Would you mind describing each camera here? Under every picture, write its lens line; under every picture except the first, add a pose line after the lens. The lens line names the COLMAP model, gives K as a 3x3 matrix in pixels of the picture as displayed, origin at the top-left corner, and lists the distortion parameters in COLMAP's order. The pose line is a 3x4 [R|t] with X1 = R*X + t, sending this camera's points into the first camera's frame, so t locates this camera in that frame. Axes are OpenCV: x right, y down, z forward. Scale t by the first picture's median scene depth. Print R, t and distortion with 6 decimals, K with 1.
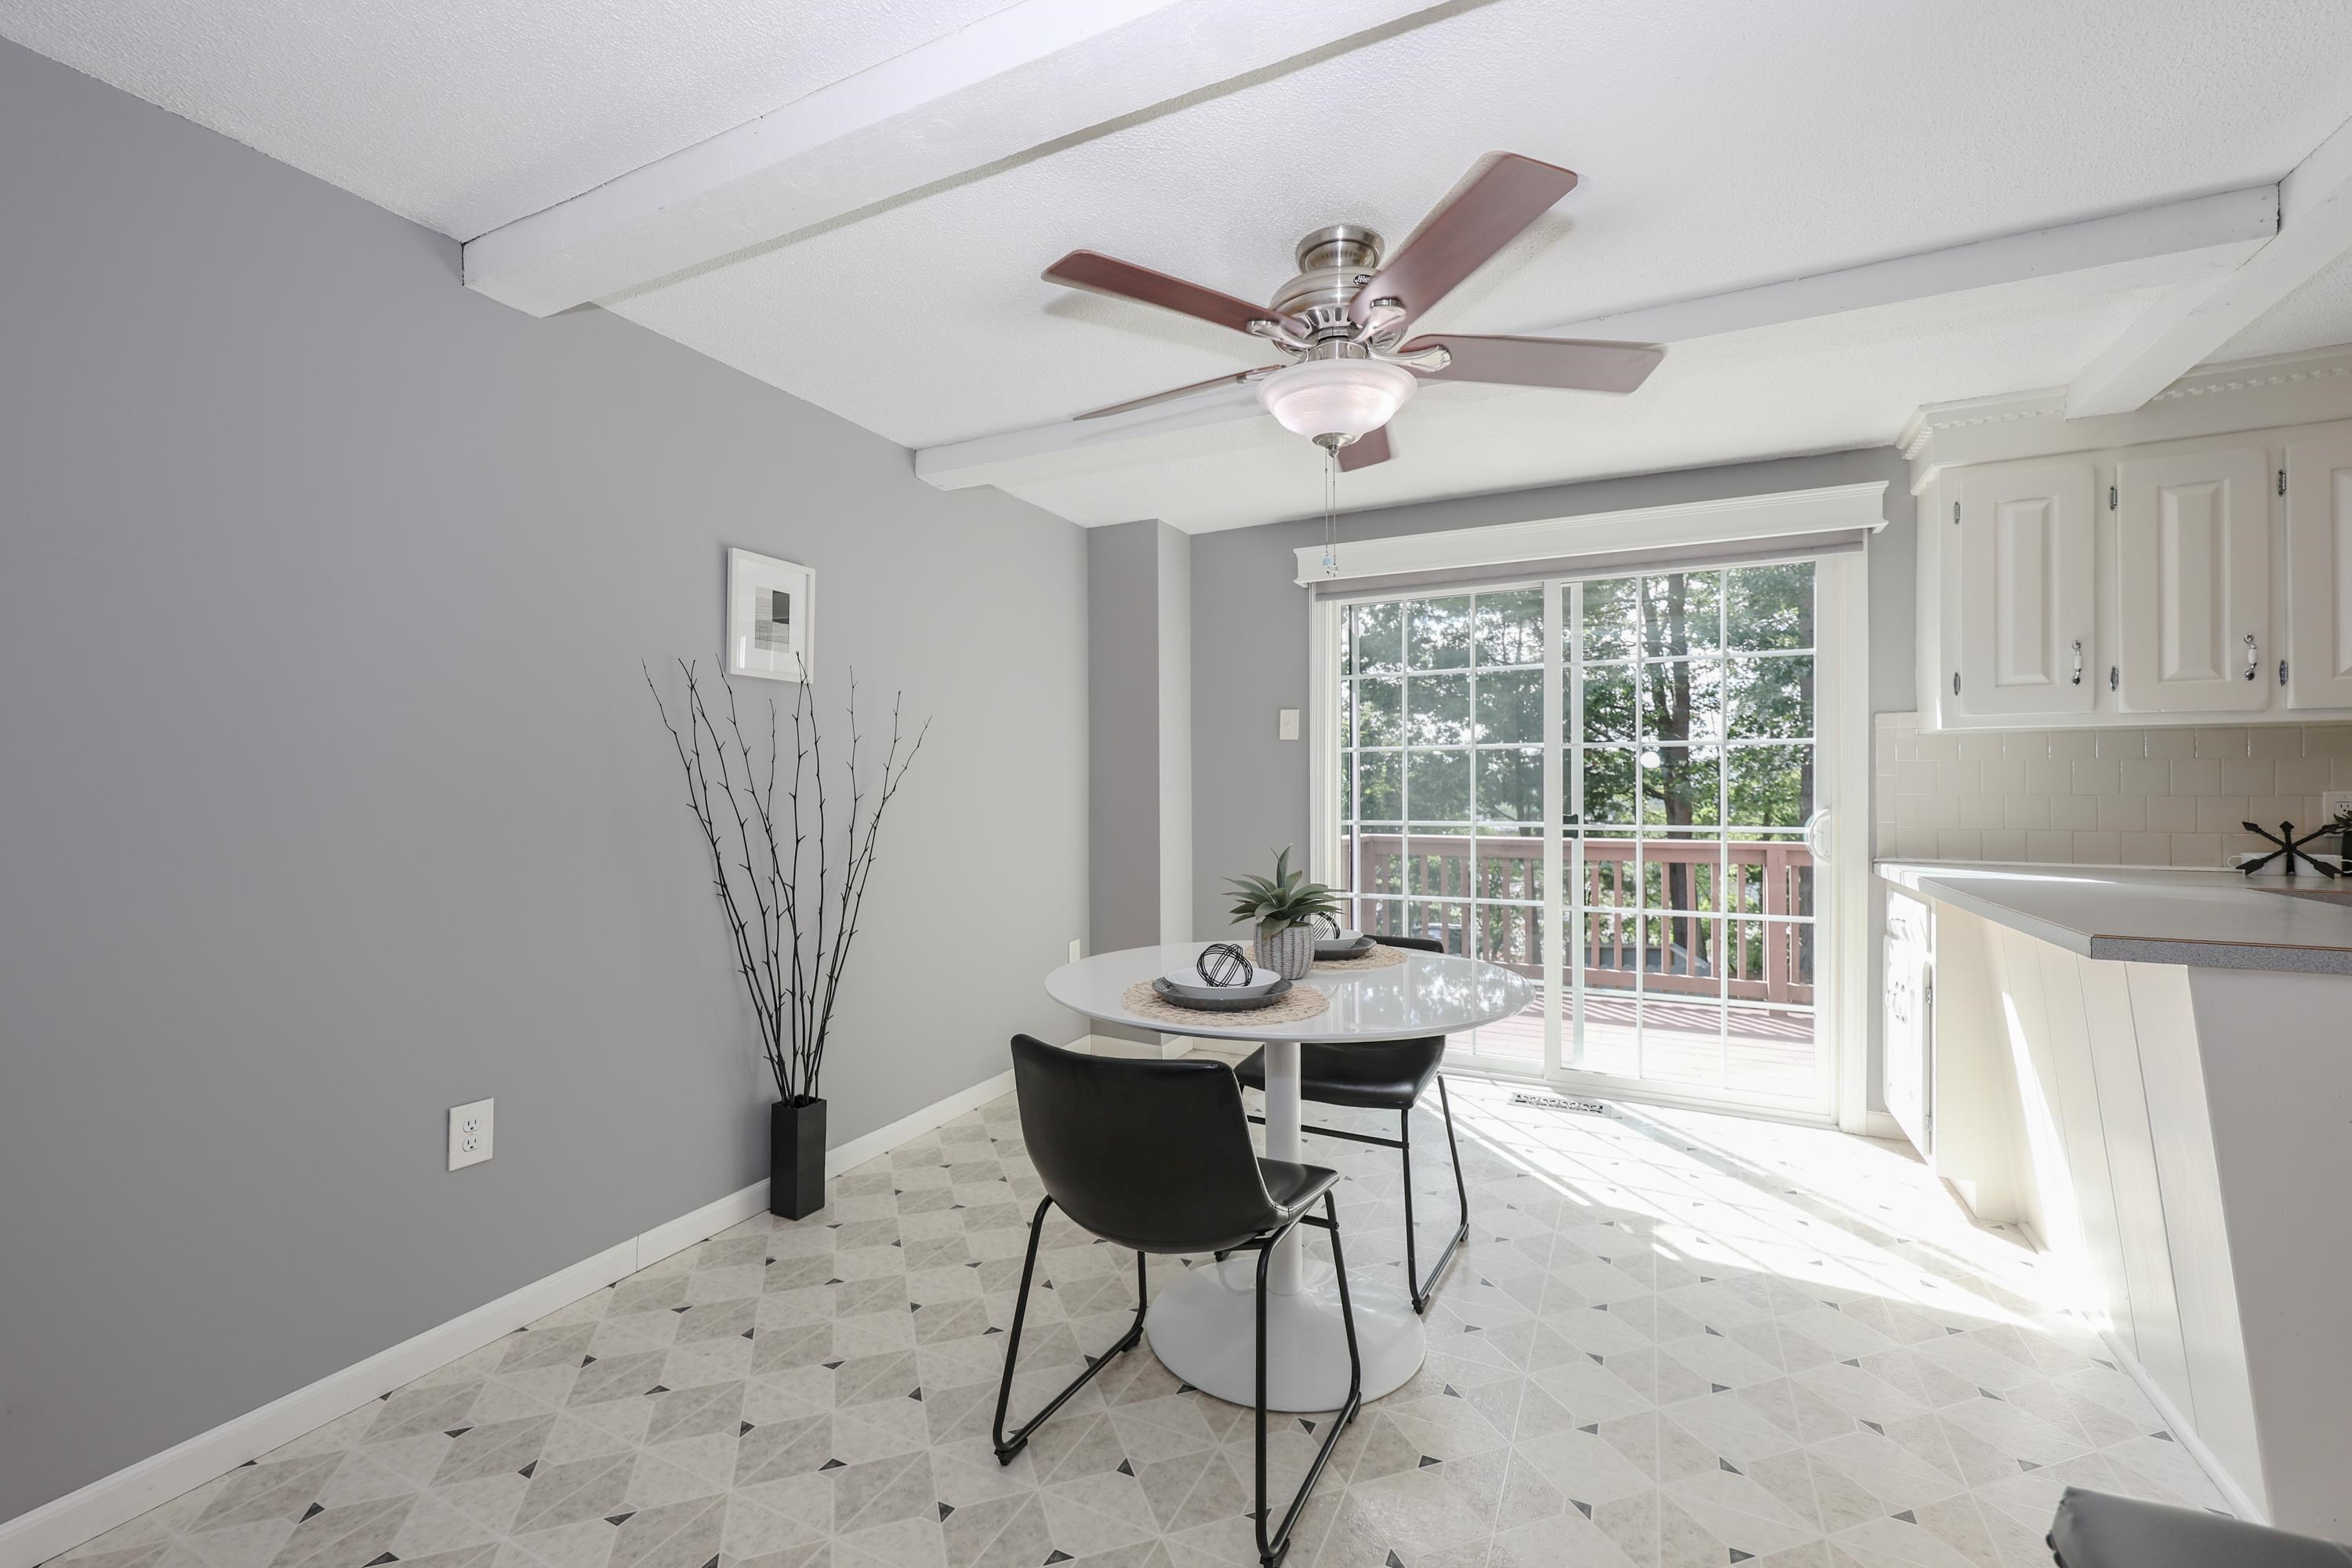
lens RADIAL K [[989.2, 0, 1176.8], [0, 989.2, 792.3], [0, 0, 1]] dist [-0.000557, 0.000131]
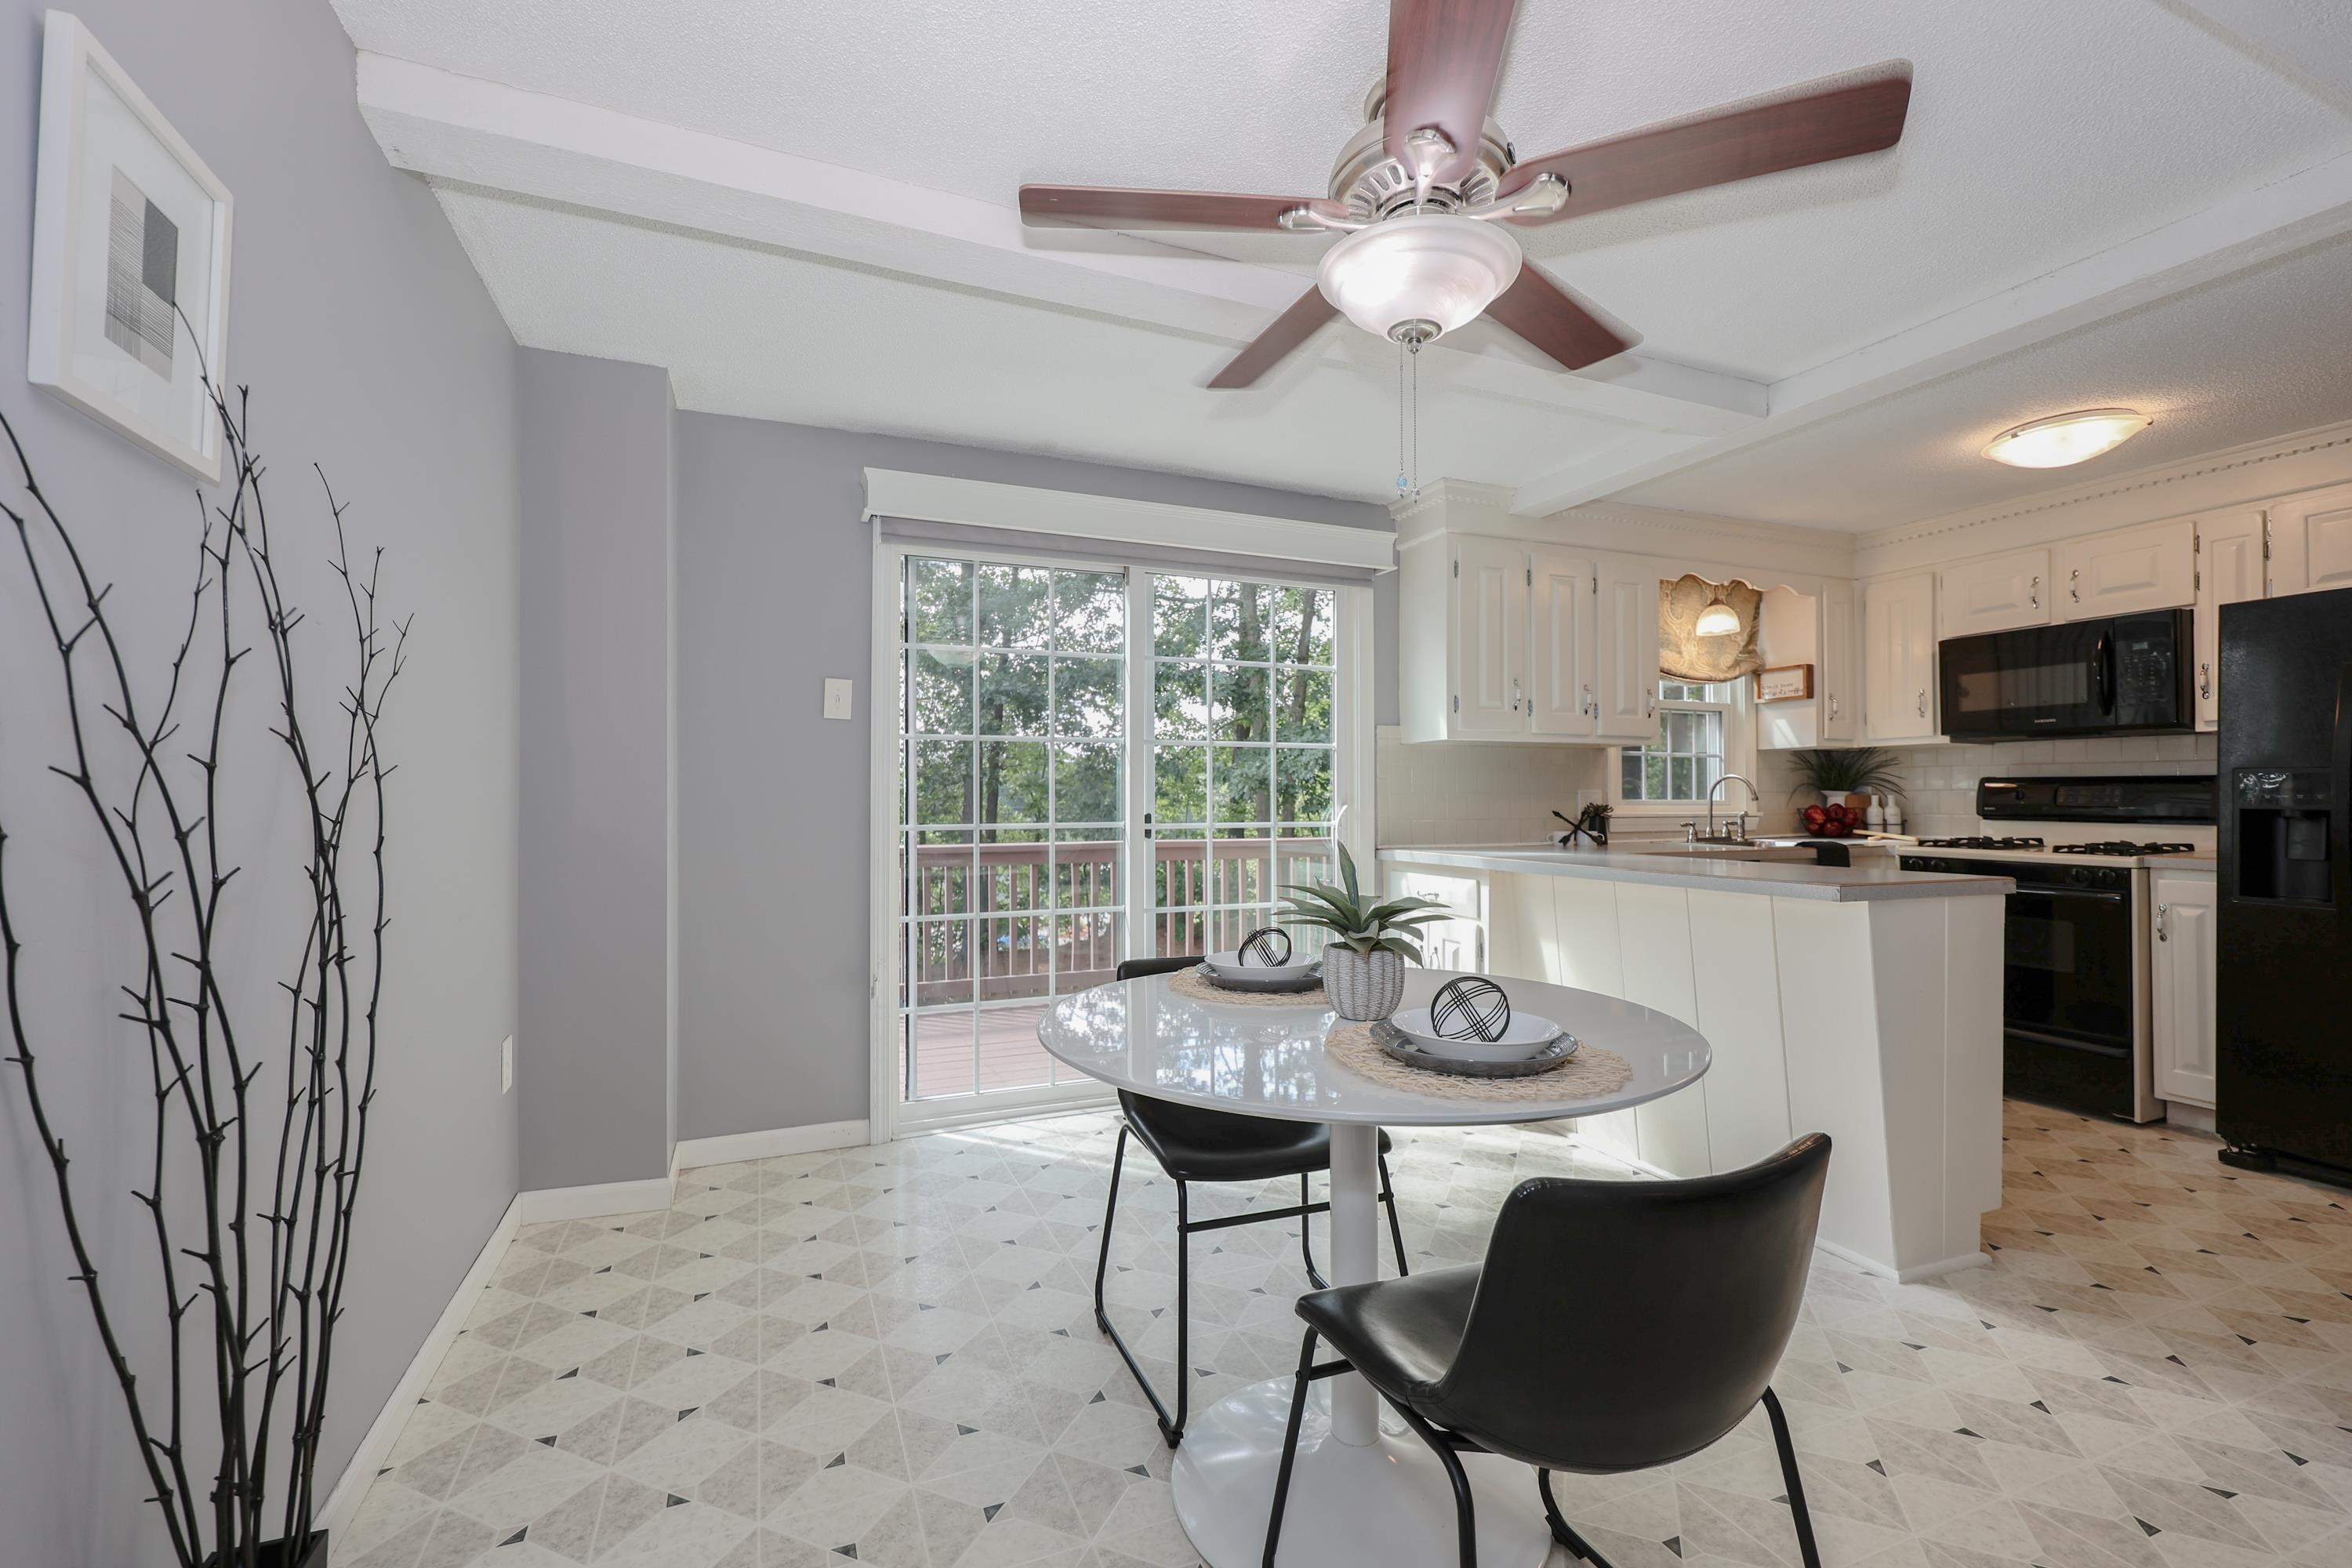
lens RADIAL K [[989.2, 0, 1176.8], [0, 989.2, 792.3], [0, 0, 1]] dist [-0.000557, 0.000131]
pose [[0.655775, 0.007320, 0.754921, -0.358774], [0.004229, 0.999902, -0.013369, 0.017157], [-0.754945, 0.011960, 0.655679, 0.399954]]
